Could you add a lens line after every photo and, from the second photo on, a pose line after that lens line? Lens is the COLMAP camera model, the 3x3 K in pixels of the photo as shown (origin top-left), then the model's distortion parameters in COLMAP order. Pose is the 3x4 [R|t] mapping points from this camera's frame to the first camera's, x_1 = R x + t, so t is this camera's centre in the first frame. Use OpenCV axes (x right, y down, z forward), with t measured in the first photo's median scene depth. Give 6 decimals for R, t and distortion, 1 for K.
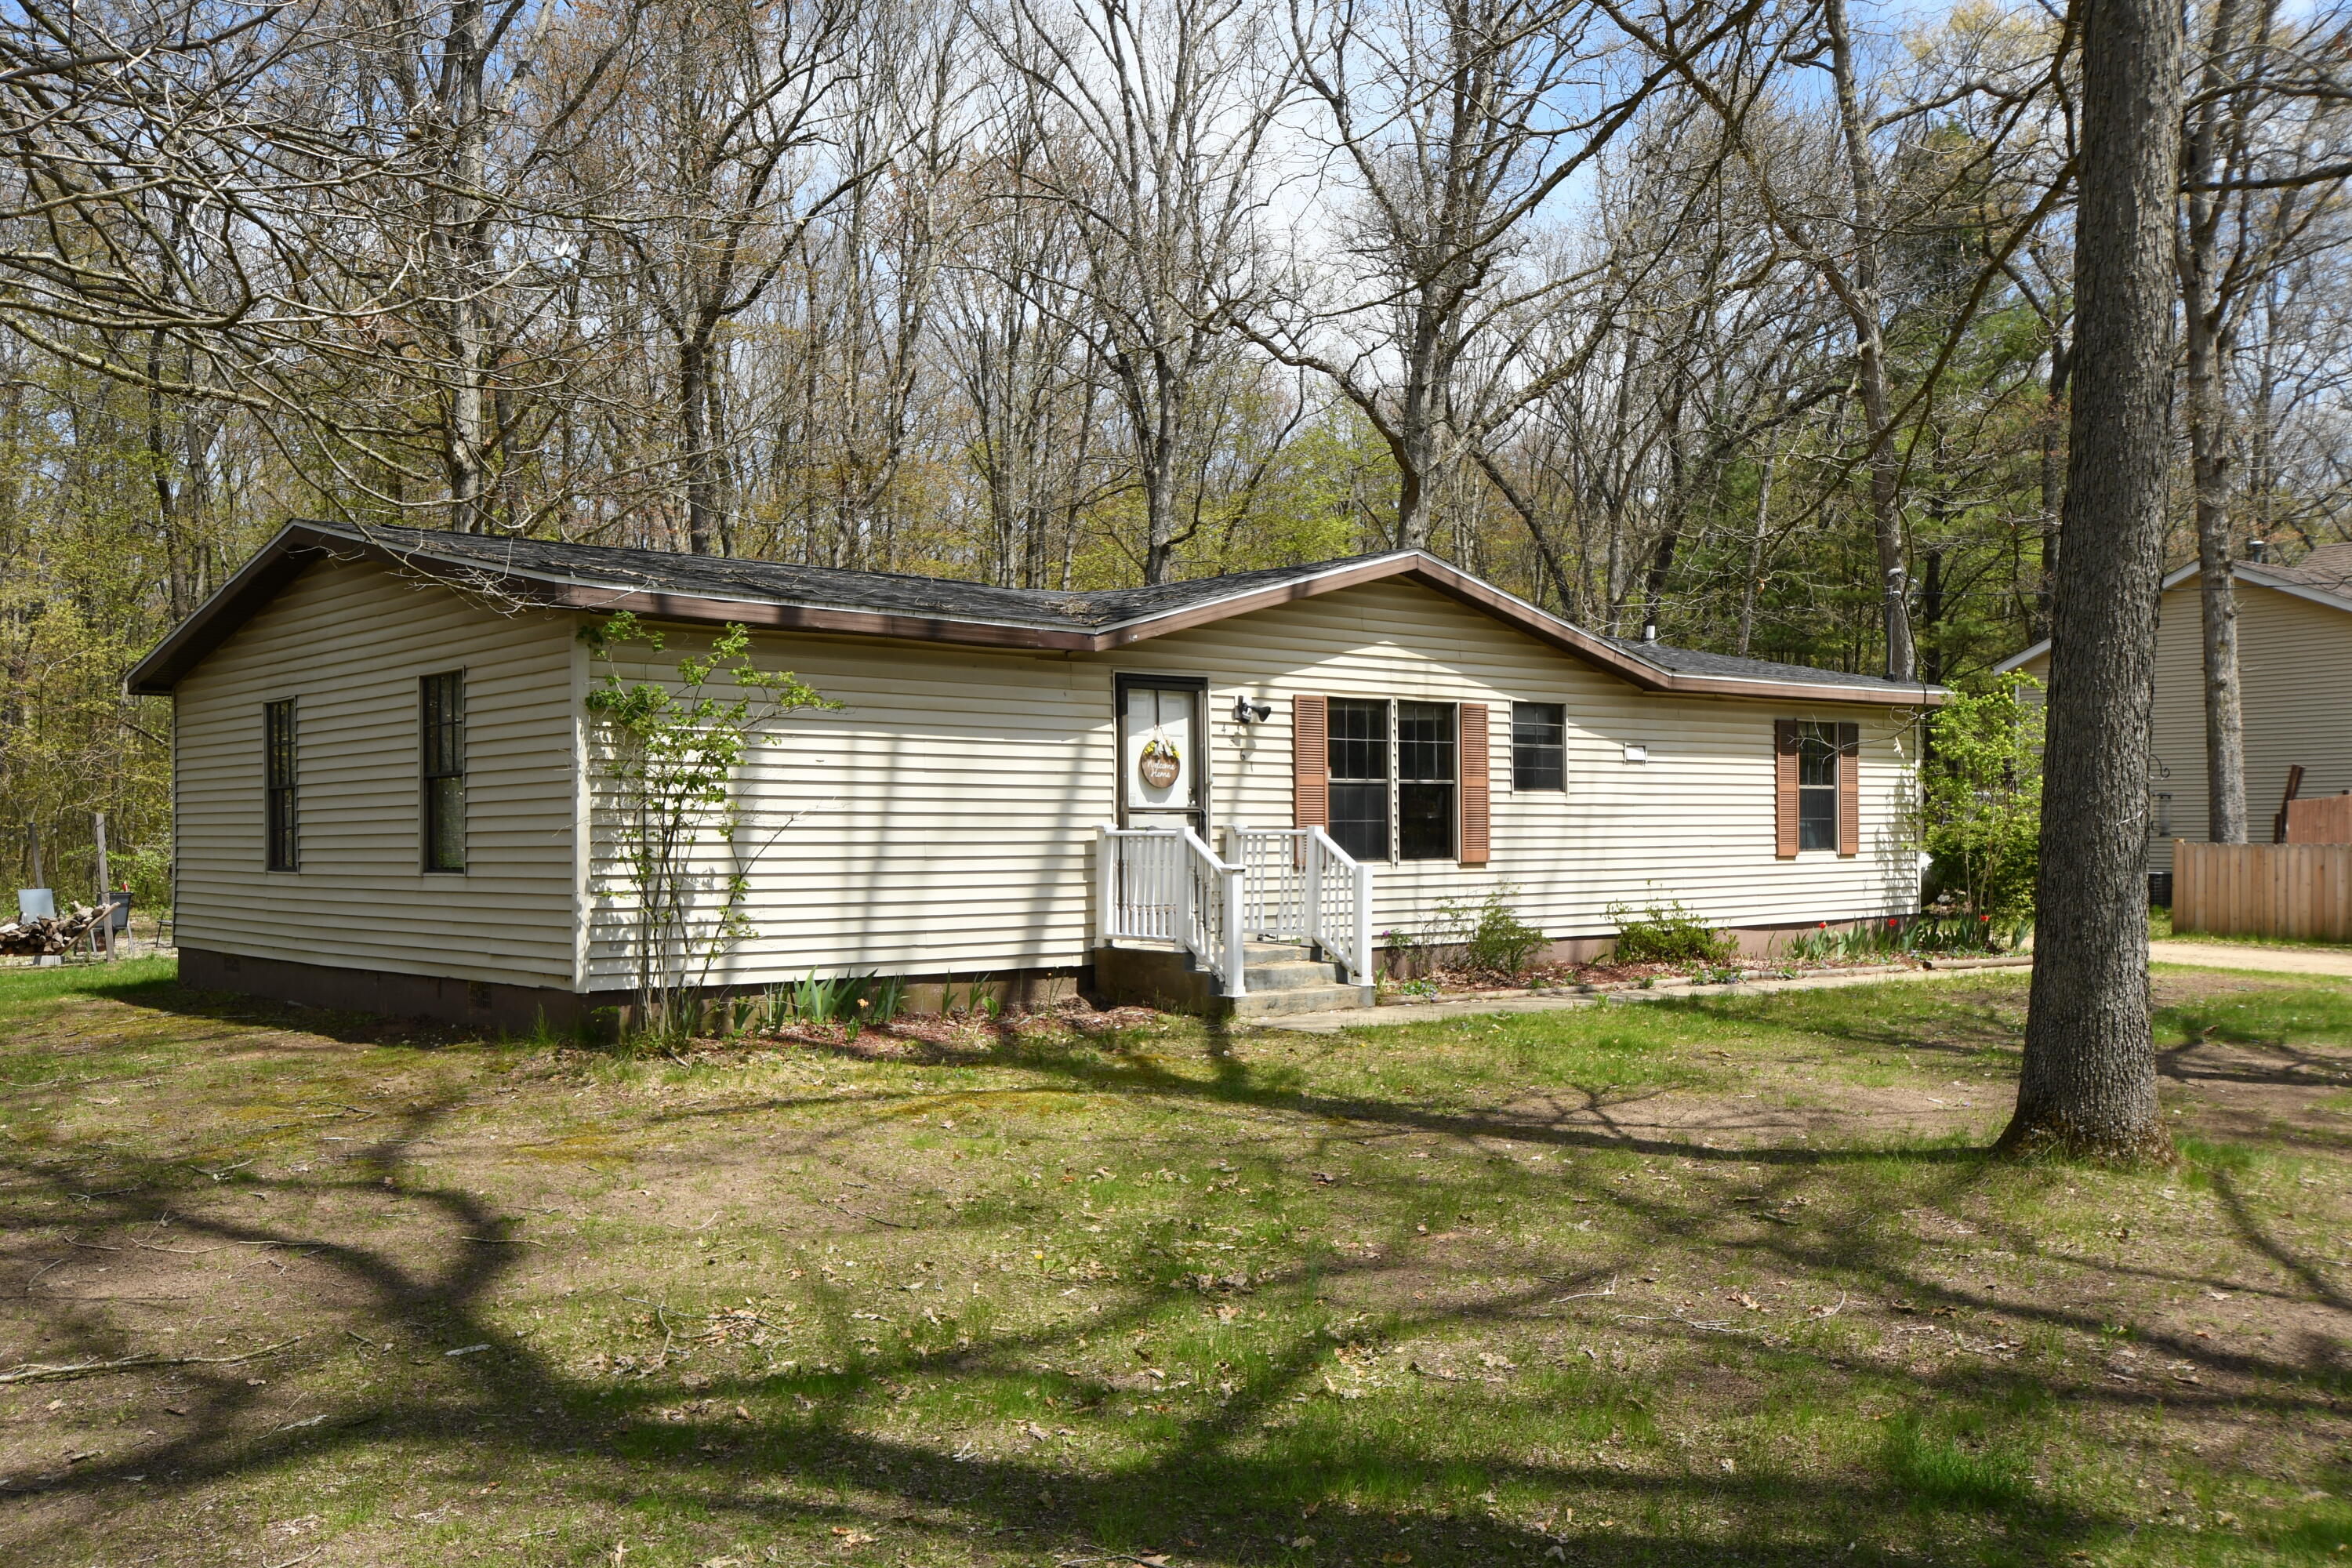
lens RADIAL K [[2095.0, 0, 1176.0], [0, 2095.0, 784.0], [0, 0, 1]] dist [0.016748, 0.007297]
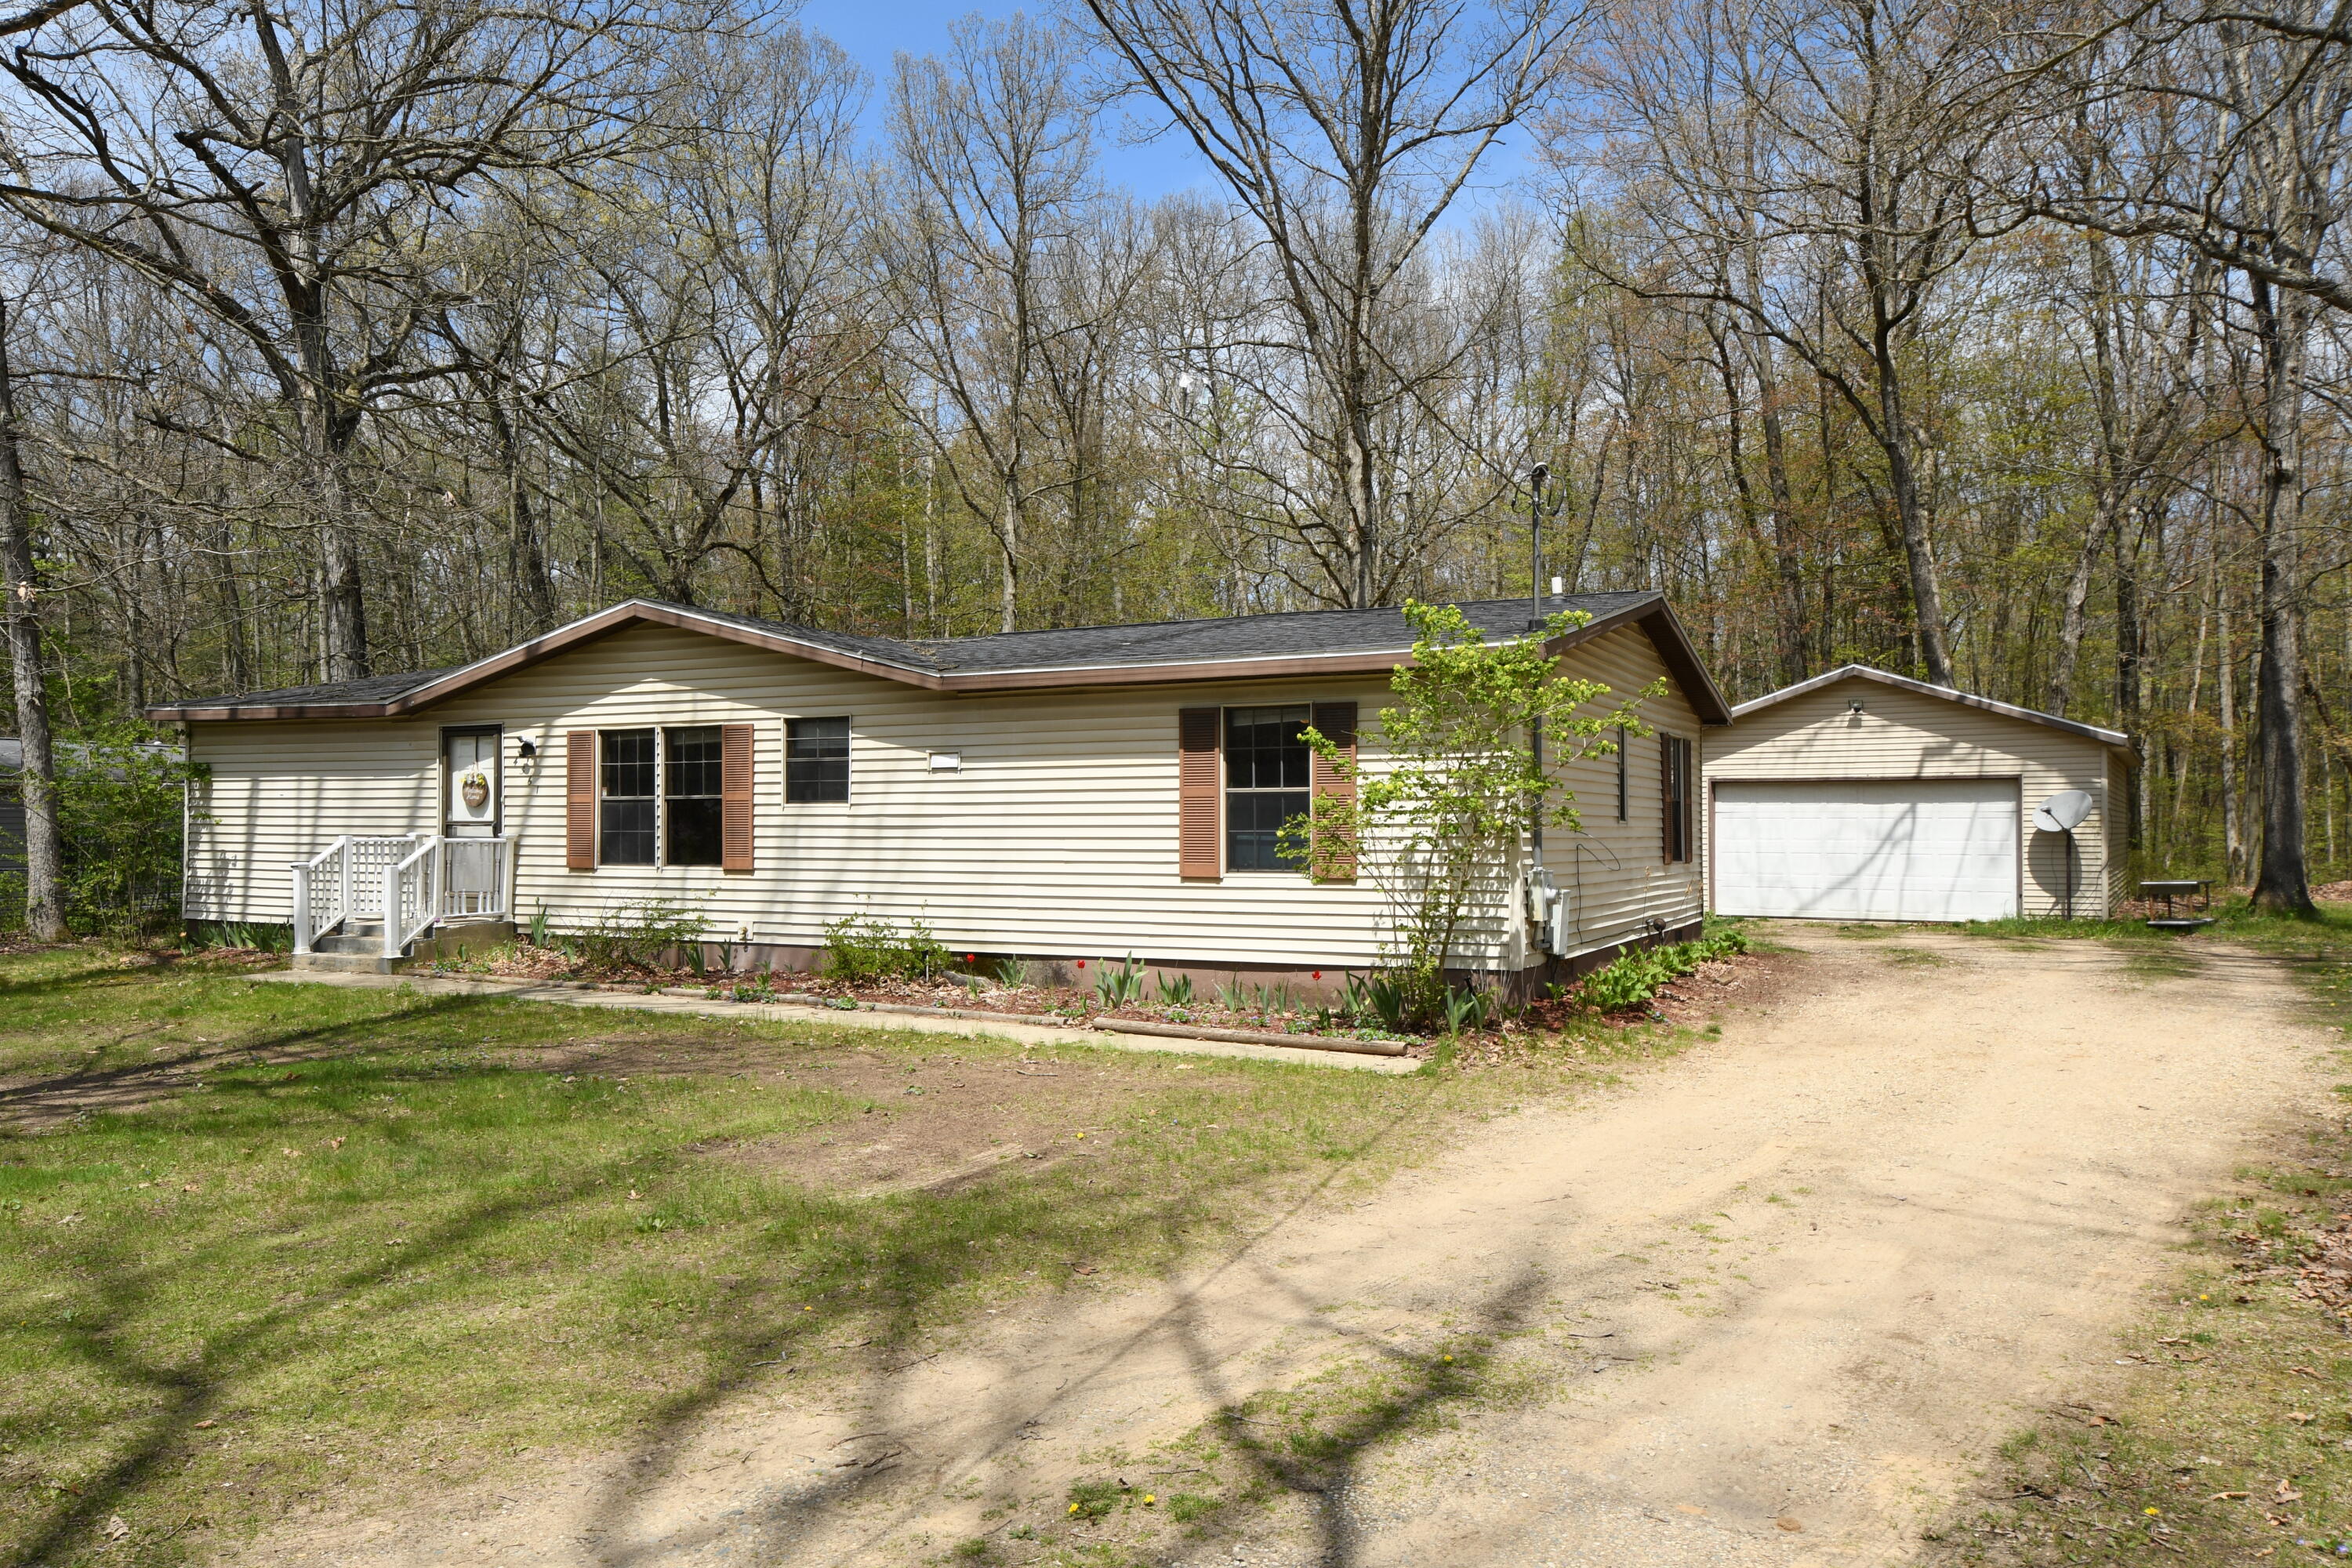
lens RADIAL K [[1655.0, 0, 1176.0], [0, 1655.0, 784.0], [0, 0, 1]] dist [0.008194, 0.000813]
pose [[0.376967, -0.013914, -0.926122, 1.066452], [0.021114, 0.999756, -0.006427, 0.003187], [0.925986, -0.017131, 0.377169, 0.918835]]
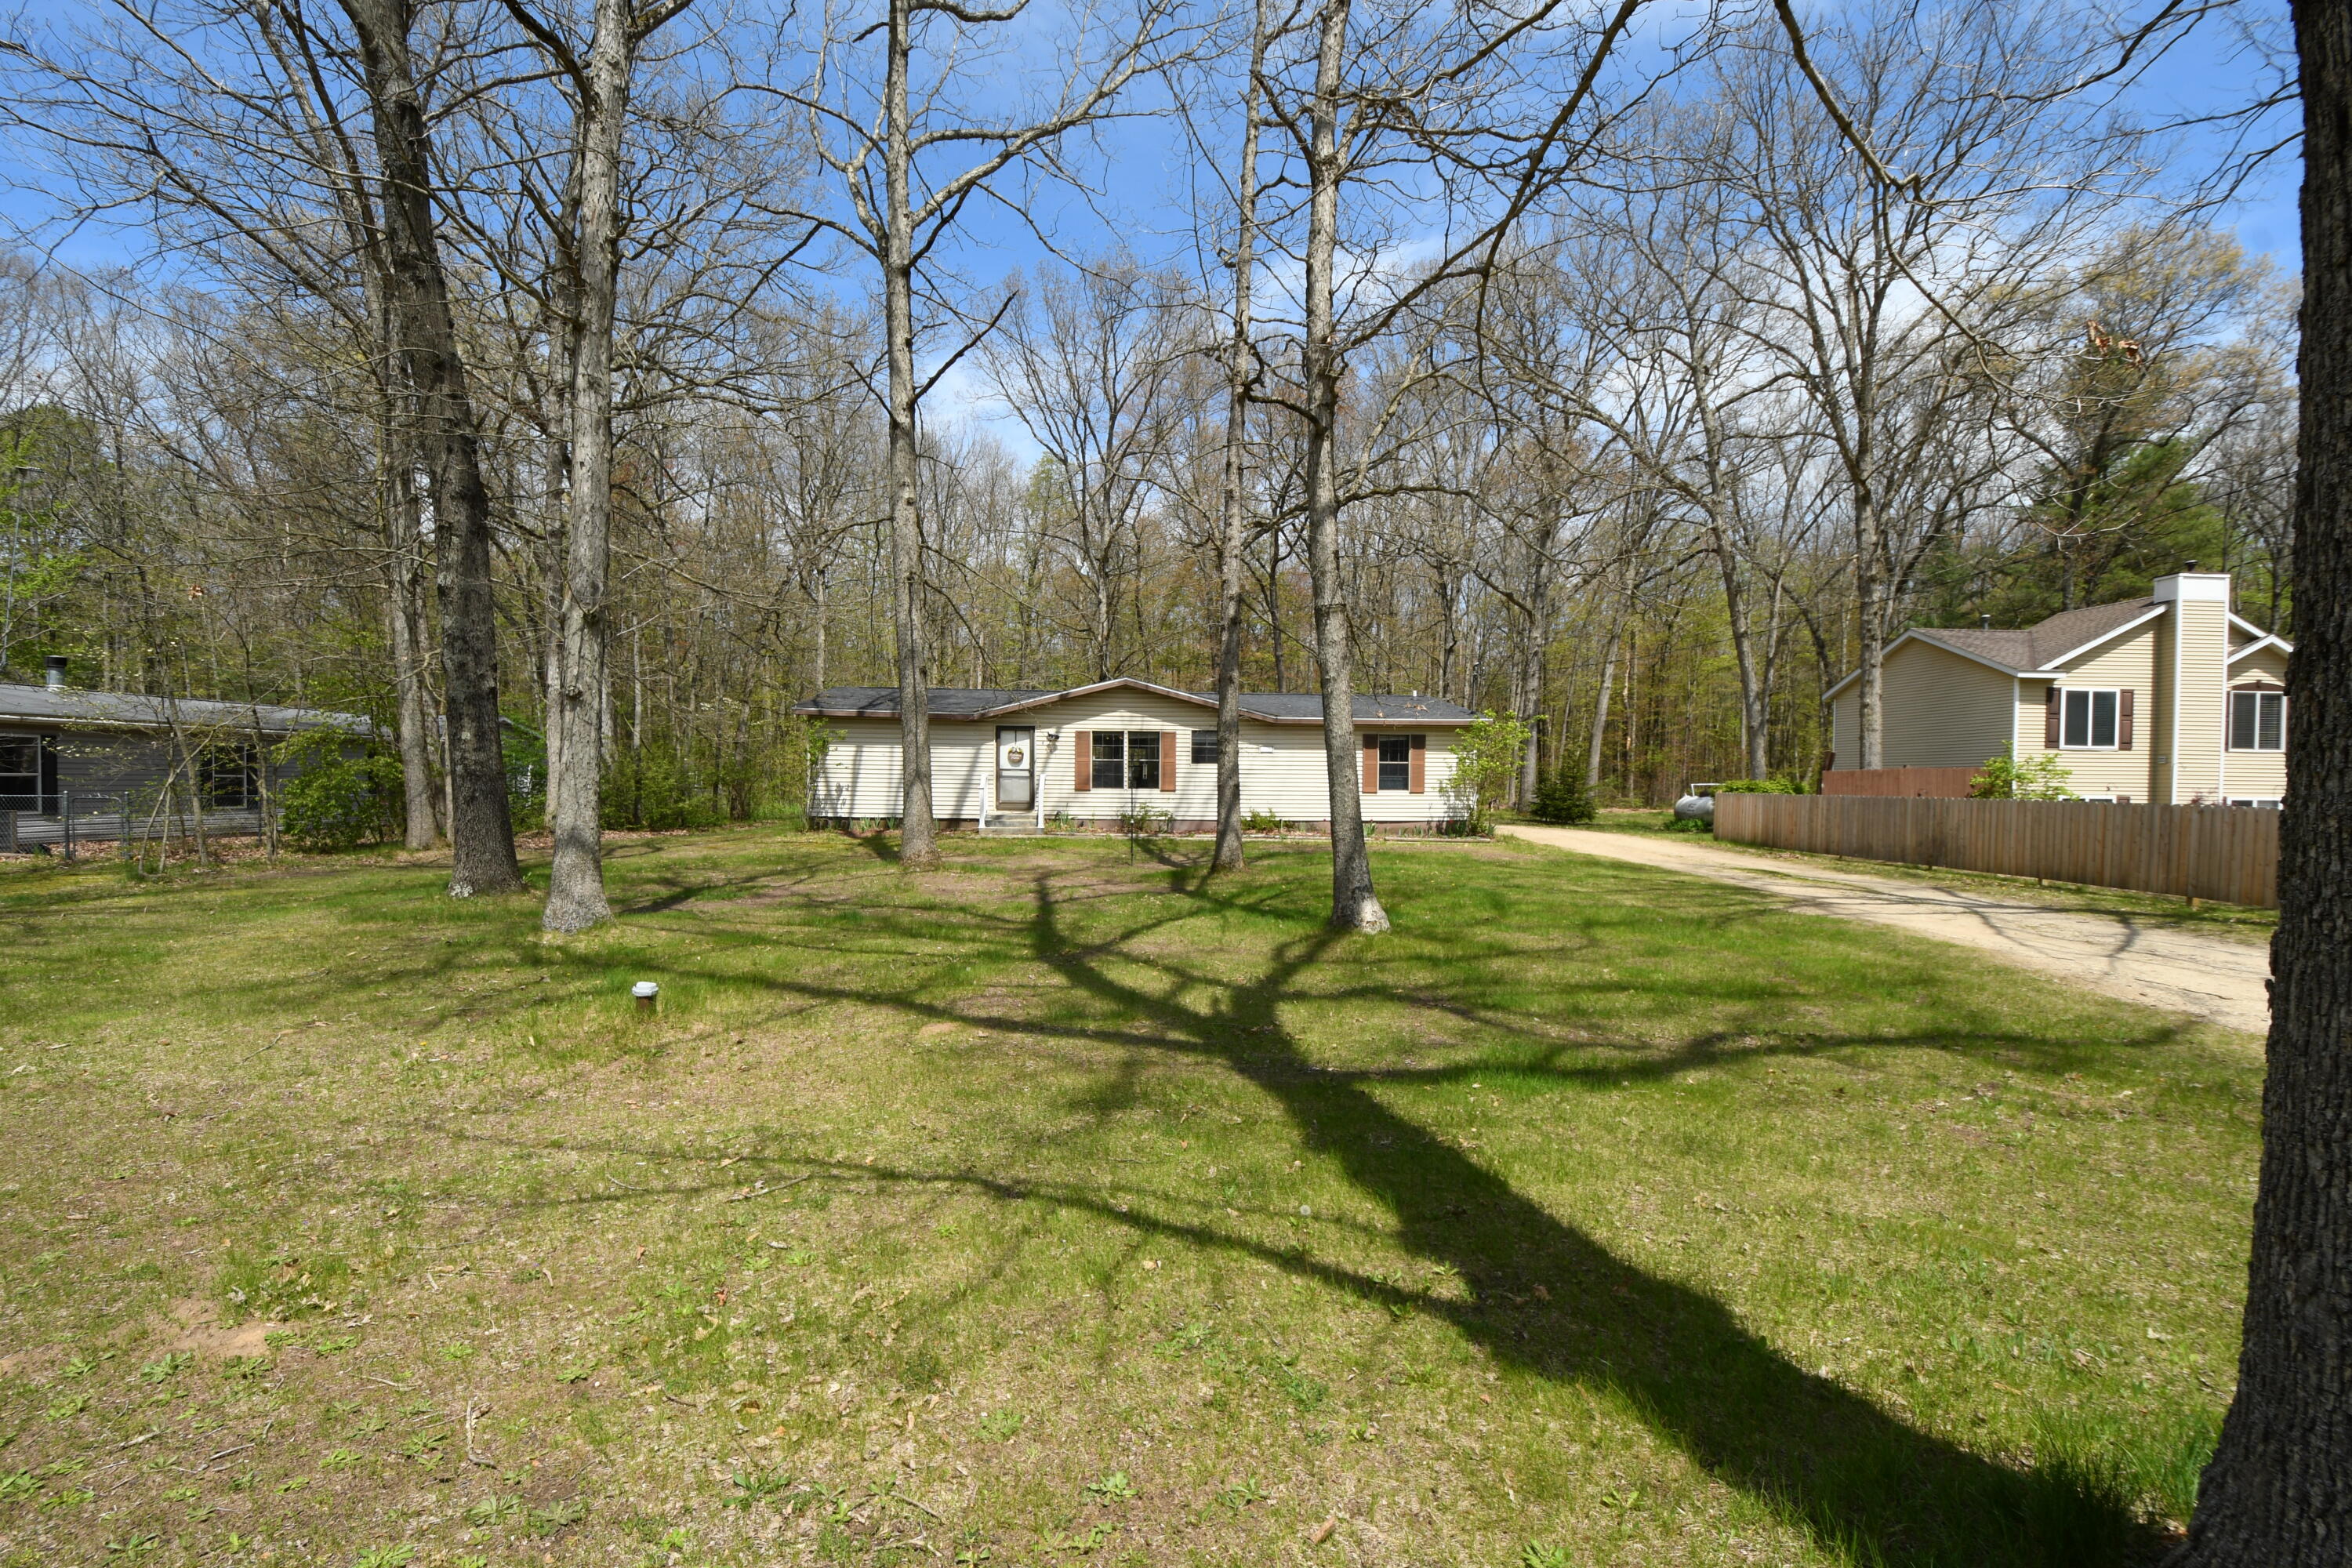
lens RADIAL K [[998.1, 0, 1176.0], [0, 998.1, 784.0], [0, 0, 1]] dist [-0.001843, -0.000300]
pose [[0.802685, 0.022499, -0.595978, 0.955160], [-0.001538, 0.999363, 0.035656, -0.017183], [0.596401, -0.027705, 0.802209, -0.032510]]
